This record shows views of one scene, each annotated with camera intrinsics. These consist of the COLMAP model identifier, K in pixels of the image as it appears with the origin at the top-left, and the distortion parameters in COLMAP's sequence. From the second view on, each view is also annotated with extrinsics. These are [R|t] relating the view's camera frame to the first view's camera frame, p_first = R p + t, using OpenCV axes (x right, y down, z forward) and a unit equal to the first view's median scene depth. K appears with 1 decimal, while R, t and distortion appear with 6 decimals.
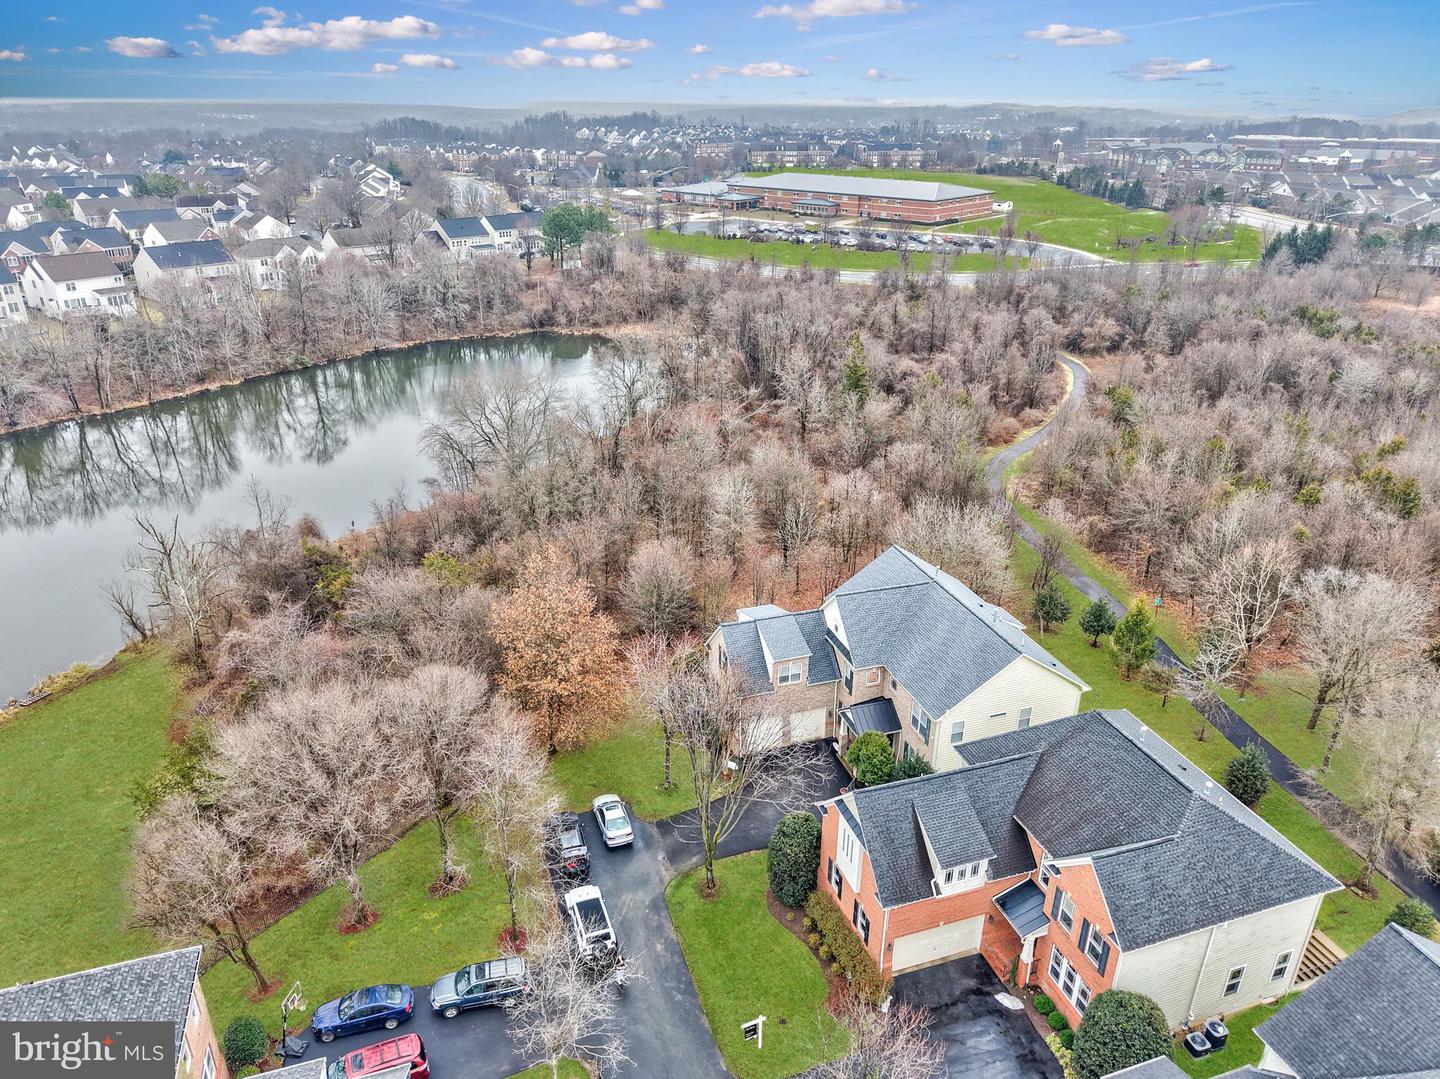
lens RADIAL K [[948.7, 0, 720.0], [0, 948.7, 539.5], [0, 0, 1]] dist [0.019256, -0.020893]
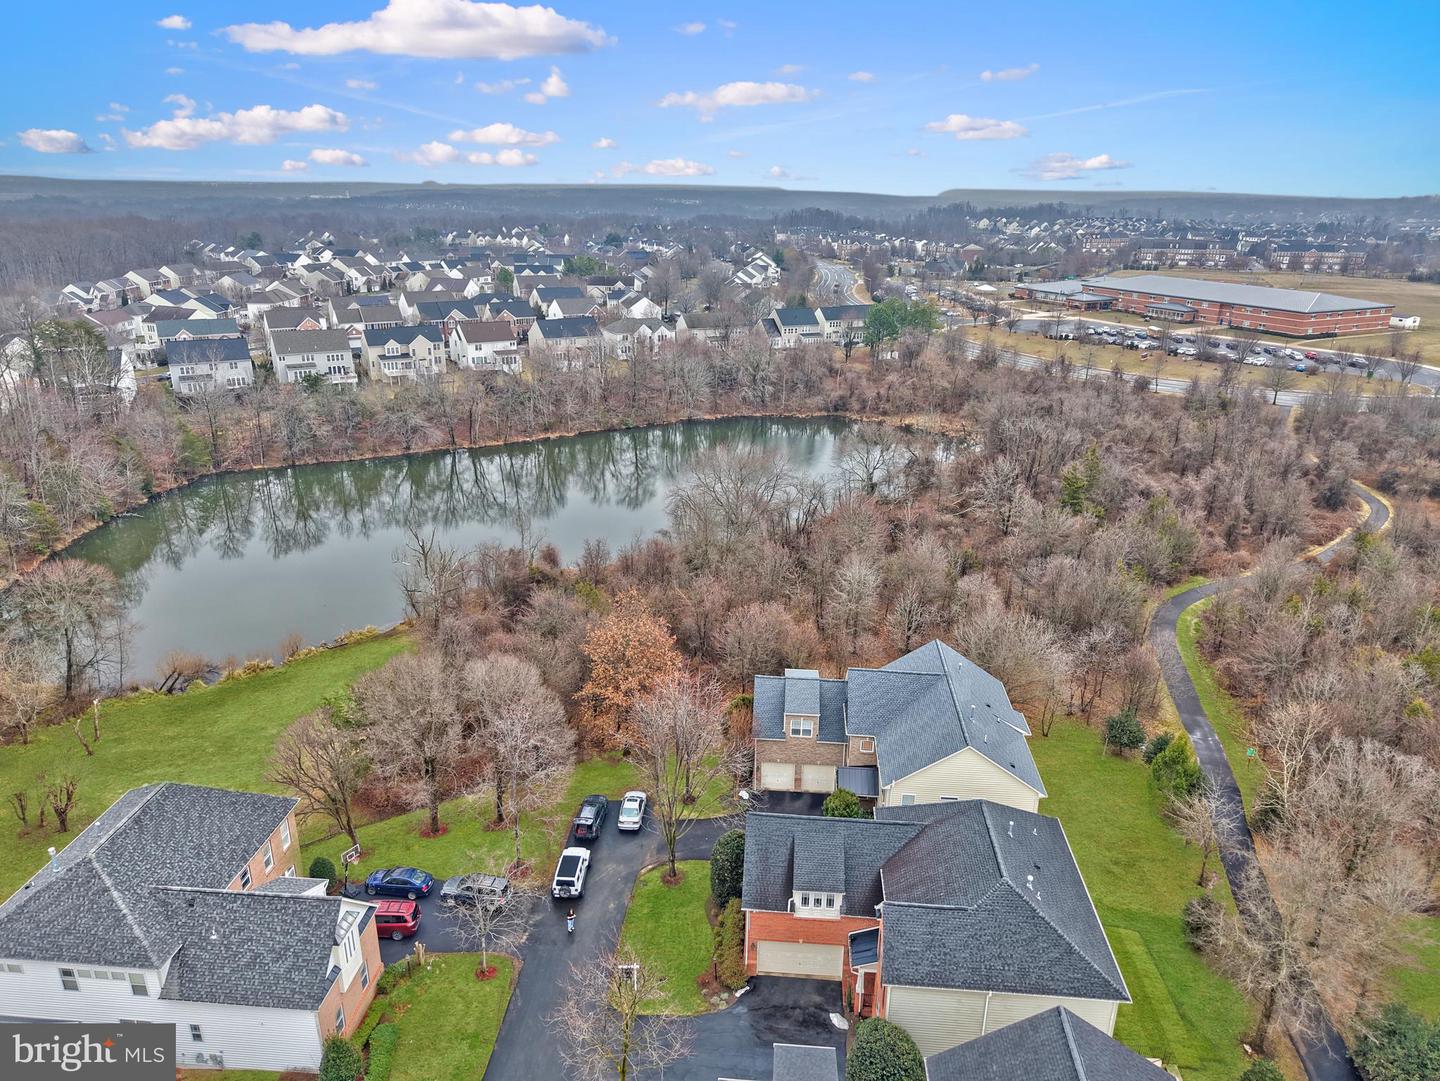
lens RADIAL K [[948.7, 0, 720.0], [0, 948.7, 540.5], [0, 0, 1]] dist [0.019256, -0.020893]
pose [[0.921914, 0.139330, -0.361472, 0.110953], [-0.167369, 0.984760, -0.047289, -0.004449], [0.349374, 0.104095, 0.931183, -0.045535]]
